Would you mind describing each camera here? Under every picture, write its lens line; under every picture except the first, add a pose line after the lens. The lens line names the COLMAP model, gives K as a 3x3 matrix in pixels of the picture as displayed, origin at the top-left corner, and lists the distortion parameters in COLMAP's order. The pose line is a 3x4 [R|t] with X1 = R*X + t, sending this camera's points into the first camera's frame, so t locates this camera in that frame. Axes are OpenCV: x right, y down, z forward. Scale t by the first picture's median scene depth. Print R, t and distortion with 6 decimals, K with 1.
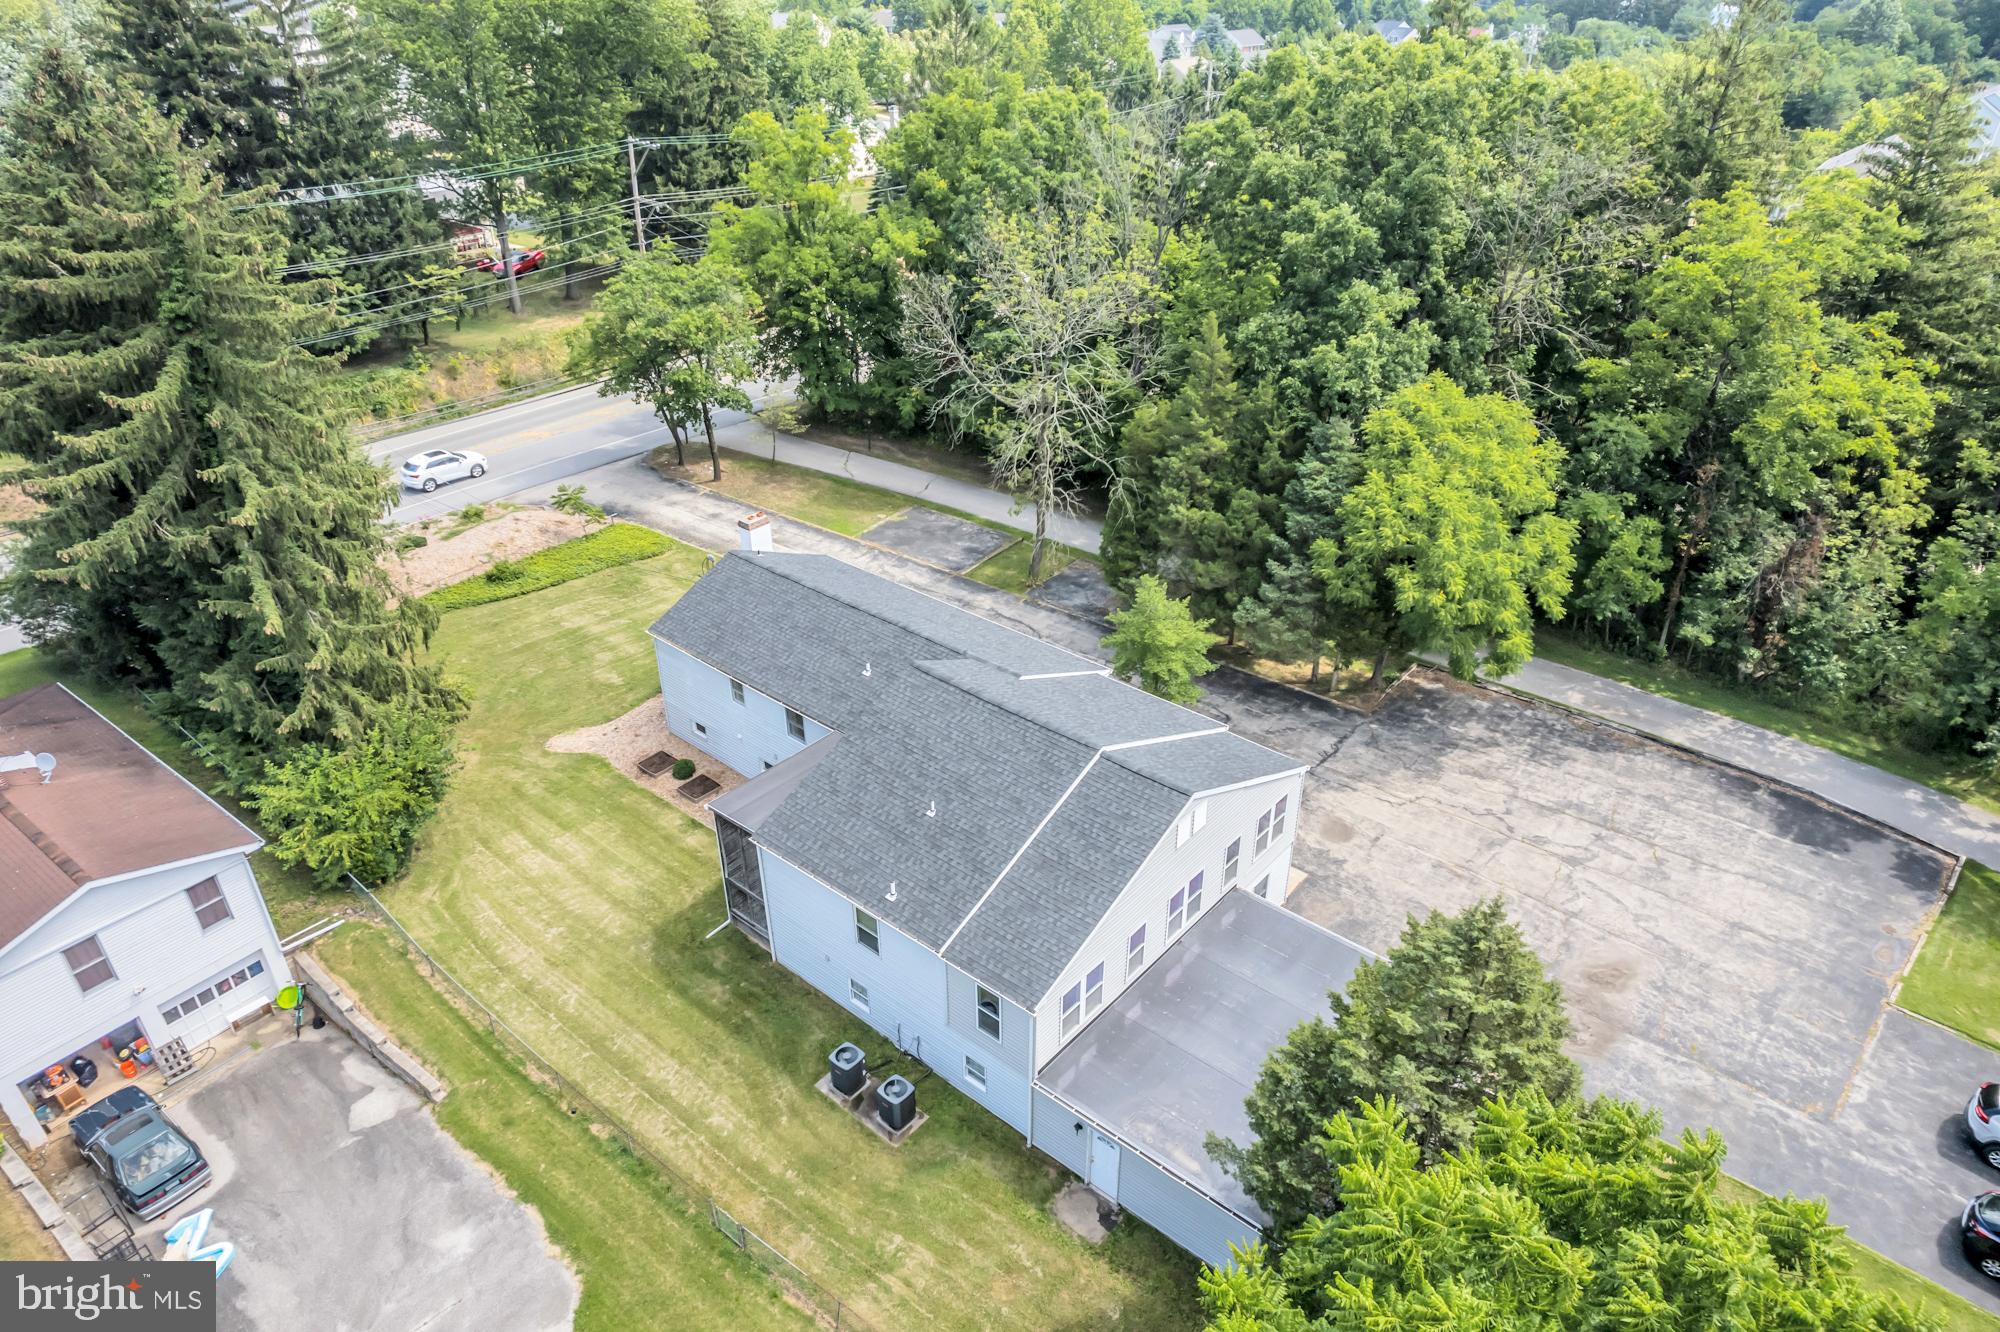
lens RADIAL K [[1285.6, 0, 1009.6], [0, 1285.6, 669.4], [0, 0, 1]] dist [-0.091915, 0.087315]
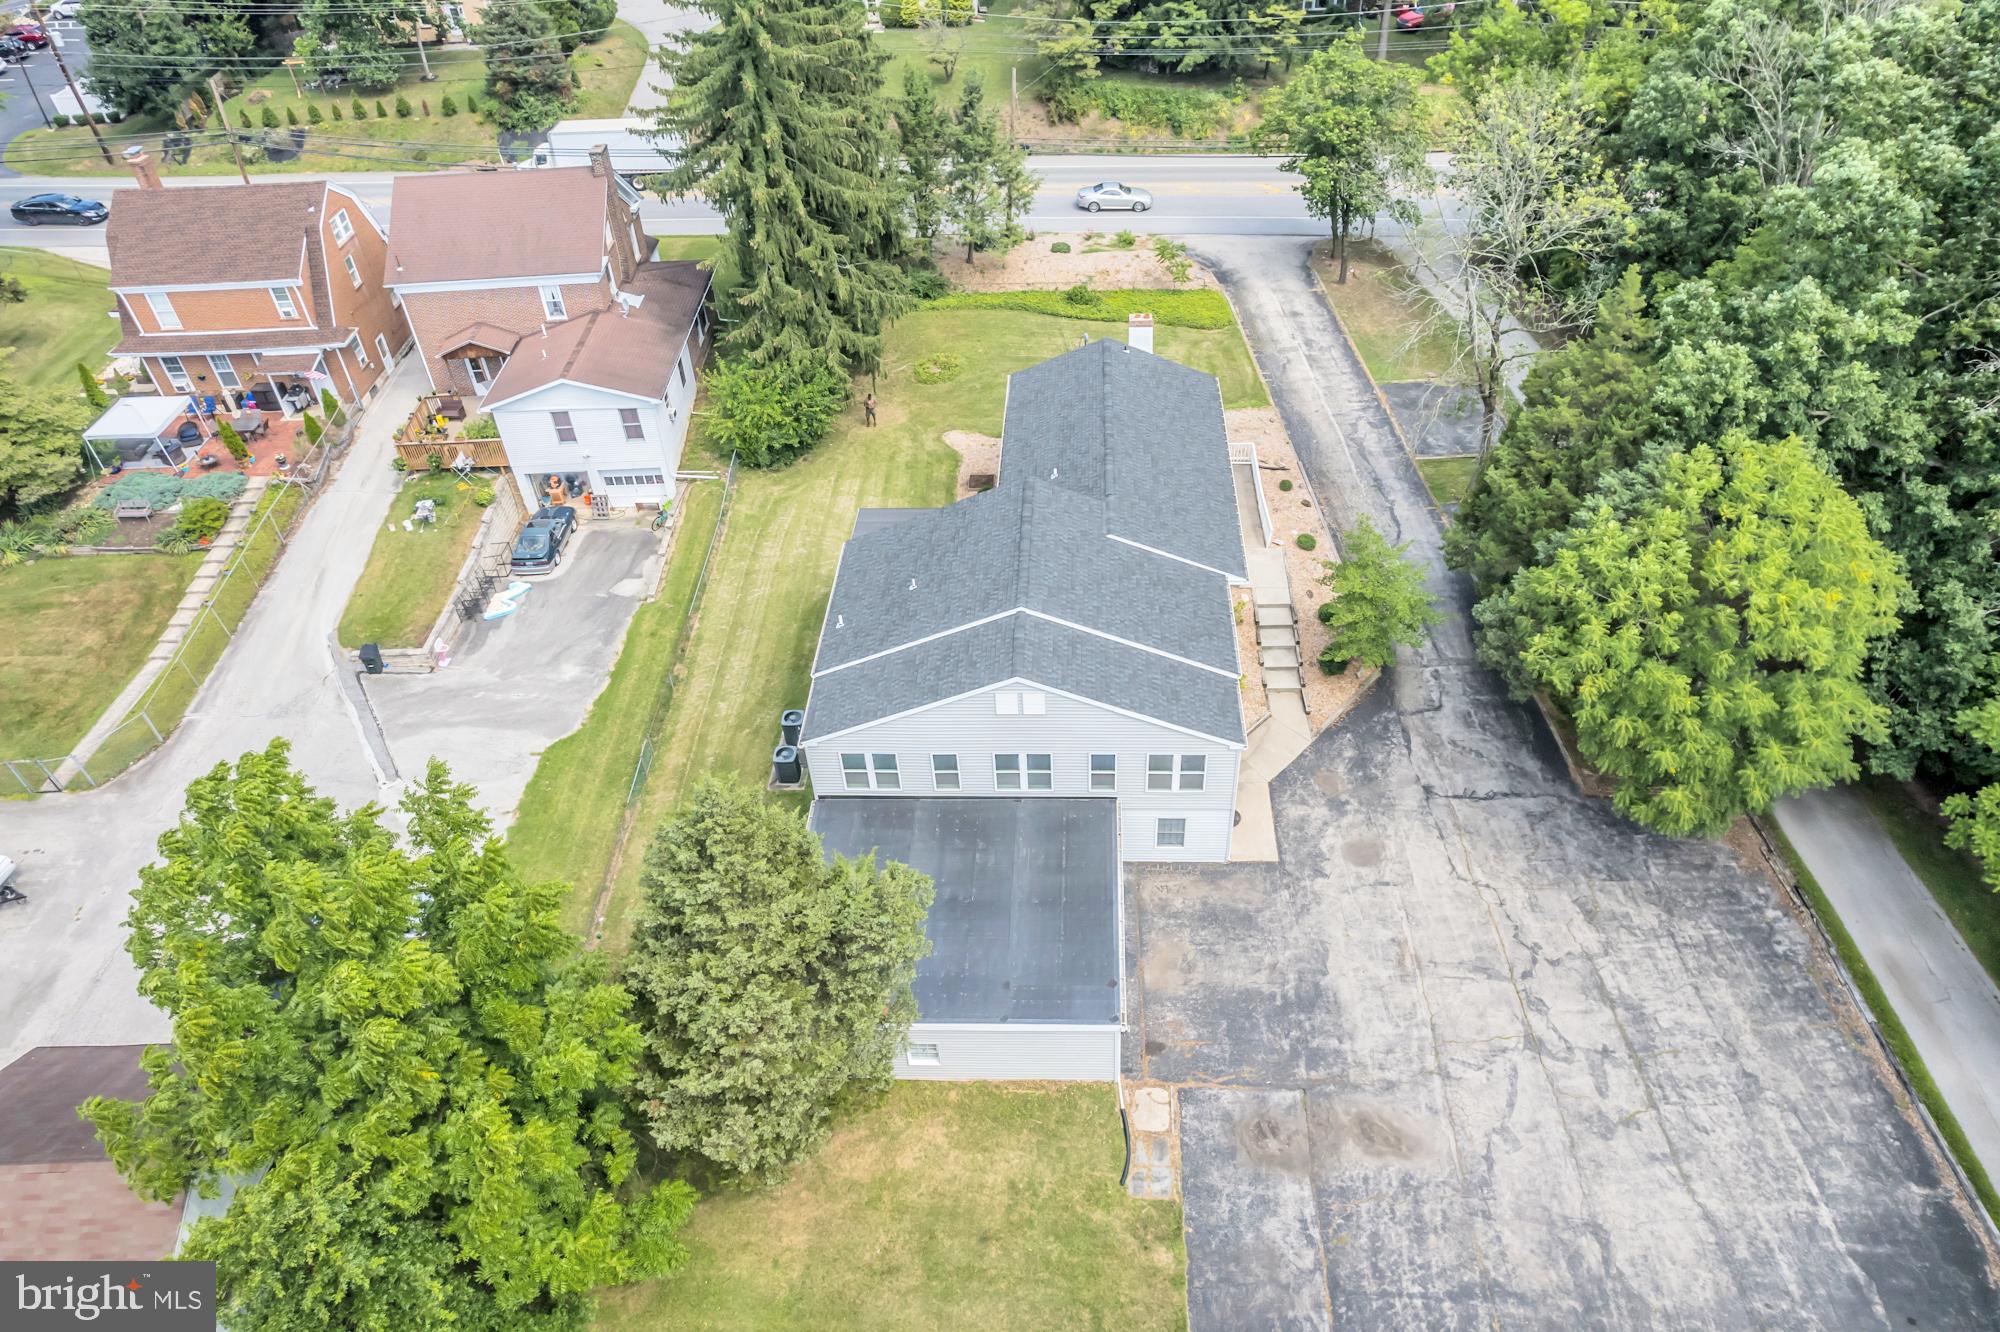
lens RADIAL K [[1285.6, 0, 1009.6], [0, 1285.6, 669.4], [0, 0, 1]] dist [-0.091915, 0.087315]
pose [[0.609201, 0.505511, -0.611009, 0.695424], [-0.371992, 0.862622, 0.342789, -0.242158], [0.700354, 0.018463, 0.713557, 0.189727]]
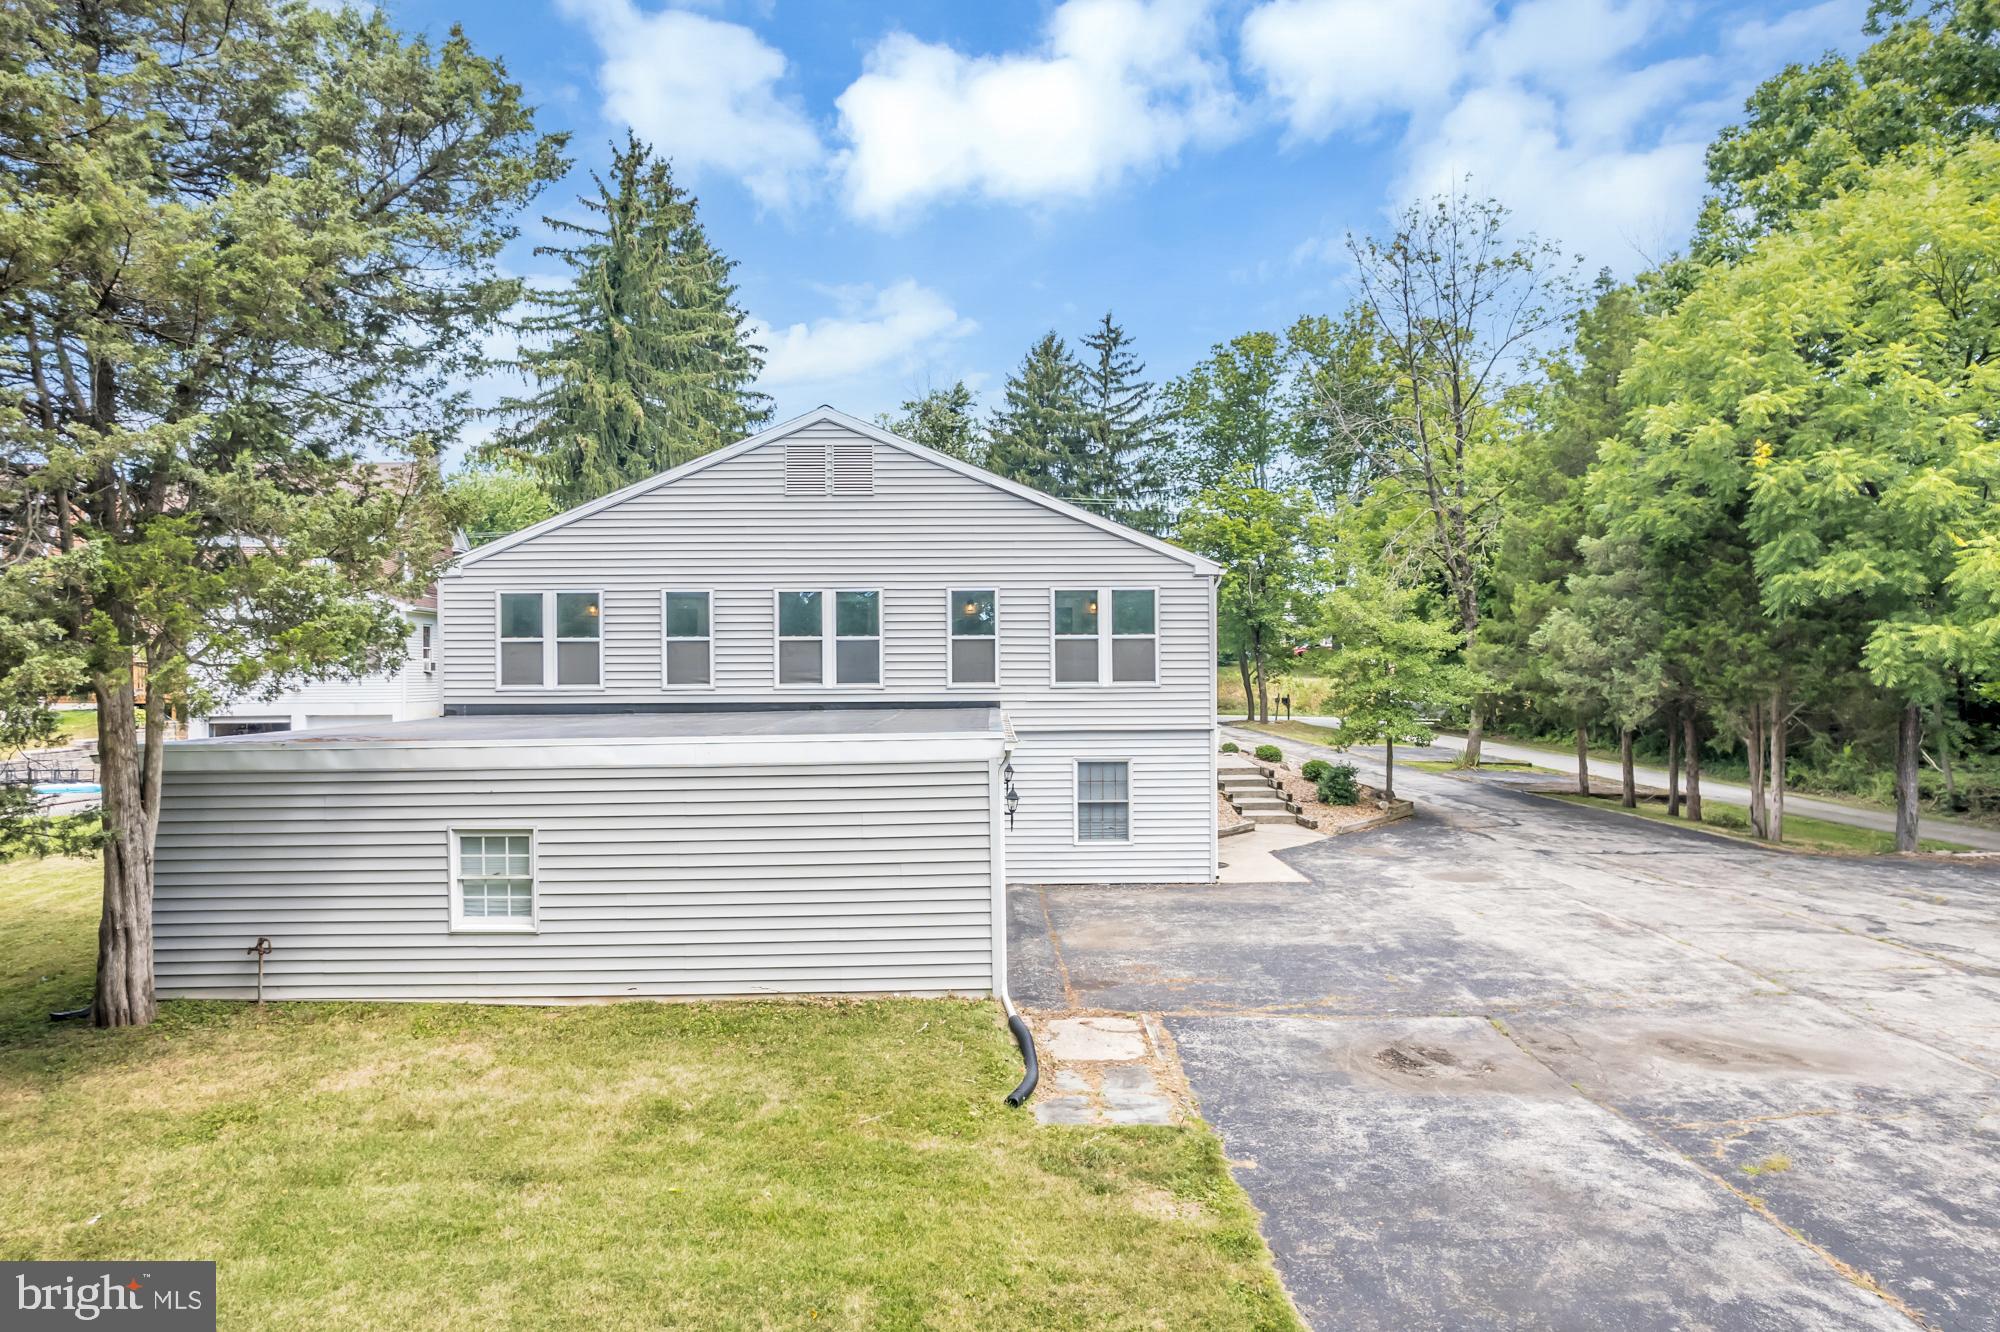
lens RADIAL K [[1285.6, 0, 1009.6], [0, 1285.6, 669.4], [0, 0, 1]] dist [-0.091915, 0.087315]
pose [[0.657336, -0.001084, -0.753597, 0.596242], [-0.386542, 0.857945, -0.338401, 0.338948], [0.646912, 0.513740, 0.563539, 0.663394]]
